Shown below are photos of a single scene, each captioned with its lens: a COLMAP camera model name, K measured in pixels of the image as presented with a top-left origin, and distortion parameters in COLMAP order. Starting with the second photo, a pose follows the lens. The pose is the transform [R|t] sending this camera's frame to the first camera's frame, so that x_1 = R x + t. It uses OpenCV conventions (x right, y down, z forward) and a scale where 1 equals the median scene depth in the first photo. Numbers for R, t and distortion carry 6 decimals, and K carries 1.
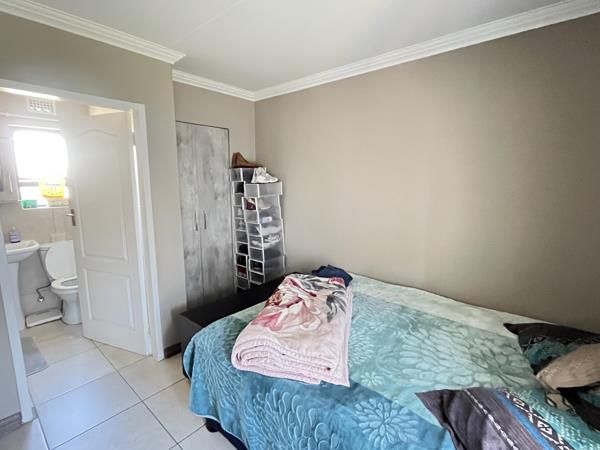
lens RADIAL K [[292.3, 0, 296.9], [0, 292.3, 224.4], [0, 0, 1]] dist [-0.003145, -0.000627]
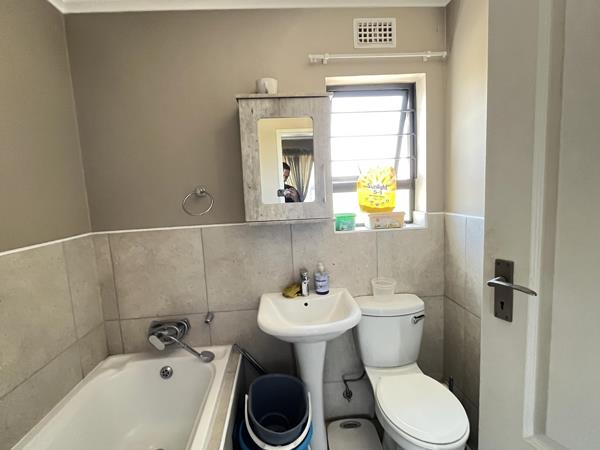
lens RADIAL K [[292.3, 0, 296.9], [0, 292.3, 224.4], [0, 0, 1]] dist [-0.003145, -0.000627]
pose [[0.704971, 0.042163, -0.707981, -0.583016], [-0.058855, 0.998266, 0.000845, -0.061514], [0.706790, 0.041073, 0.706231, 0.542234]]
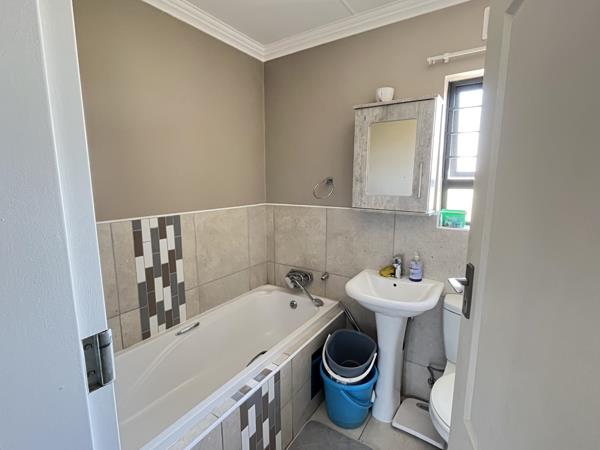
lens RADIAL K [[292.3, 0, 296.9], [0, 292.3, 224.4], [0, 0, 1]] dist [-0.003145, -0.000627]
pose [[0.119137, 0.150823, -0.981356, -0.400910], [-0.155187, 0.979076, 0.131633, -0.087098], [0.980675, 0.136611, 0.140050, 0.627643]]
